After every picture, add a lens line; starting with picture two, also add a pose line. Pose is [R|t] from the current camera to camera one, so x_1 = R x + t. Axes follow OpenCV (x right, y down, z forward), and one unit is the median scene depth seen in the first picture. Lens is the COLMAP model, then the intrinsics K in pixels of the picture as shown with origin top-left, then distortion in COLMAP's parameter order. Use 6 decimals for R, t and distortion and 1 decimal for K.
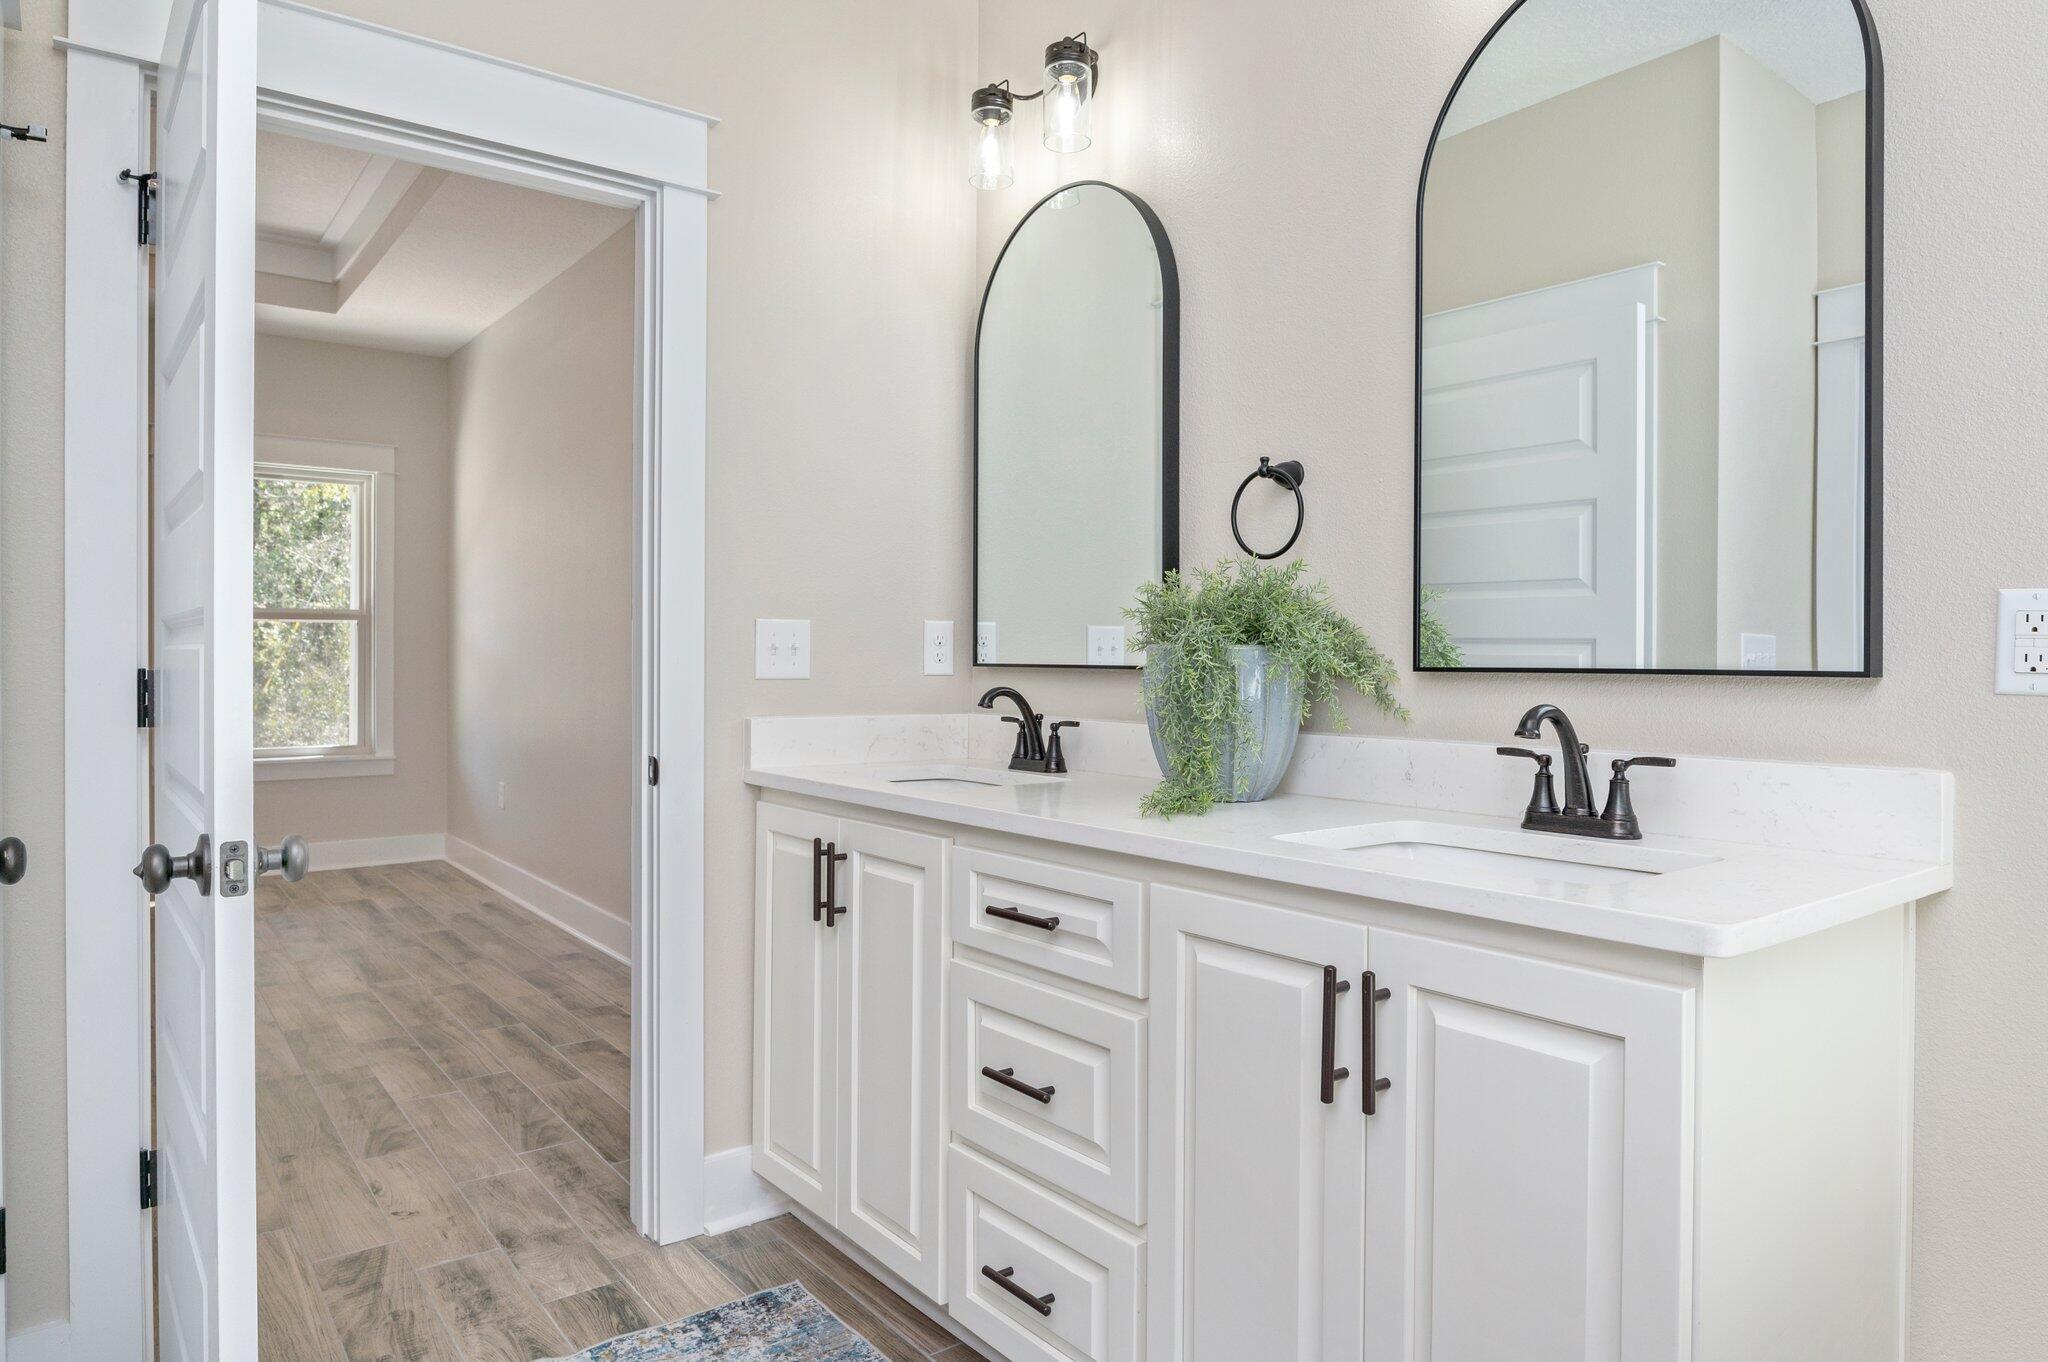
lens RADIAL K [[1226.2, 0, 1024.0], [0, 1226.2, 681.0], [0, 0, 1]] dist [0.099071, -0.000158]
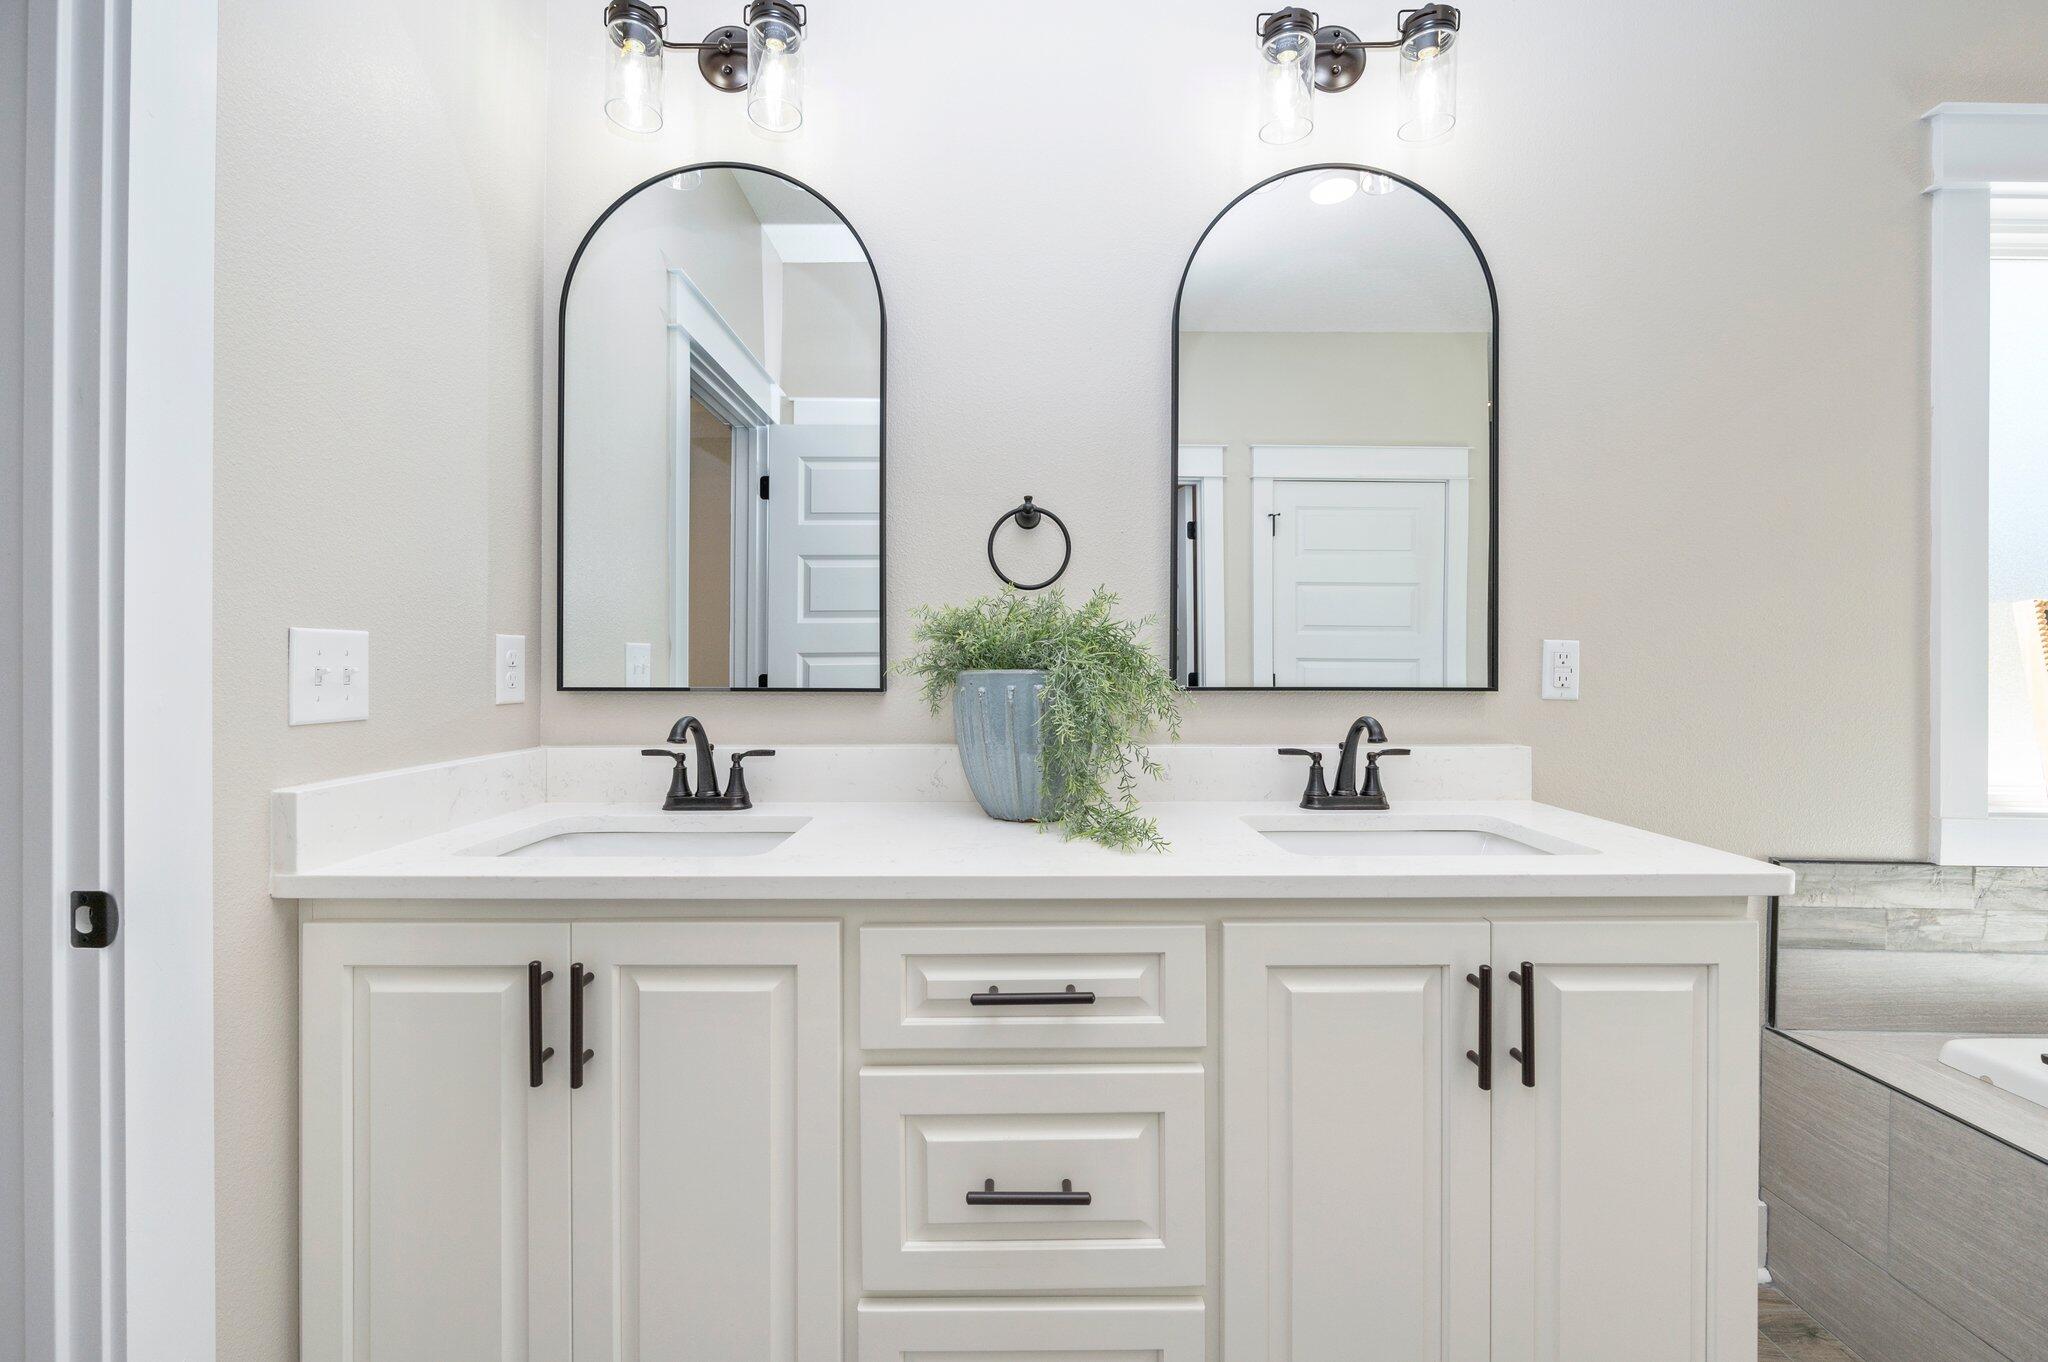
lens RADIAL K [[892.6, 0, 1034.8], [0, 892.6, 669.6], [0, 0, 1]] dist [0.019165, -0.000124]
pose [[0.600379, 0.000628, 0.799716, -0.363998], [0.021447, 0.999627, -0.016886, -0.013836], [-0.799428, 0.027289, 0.600141, 0.467069]]
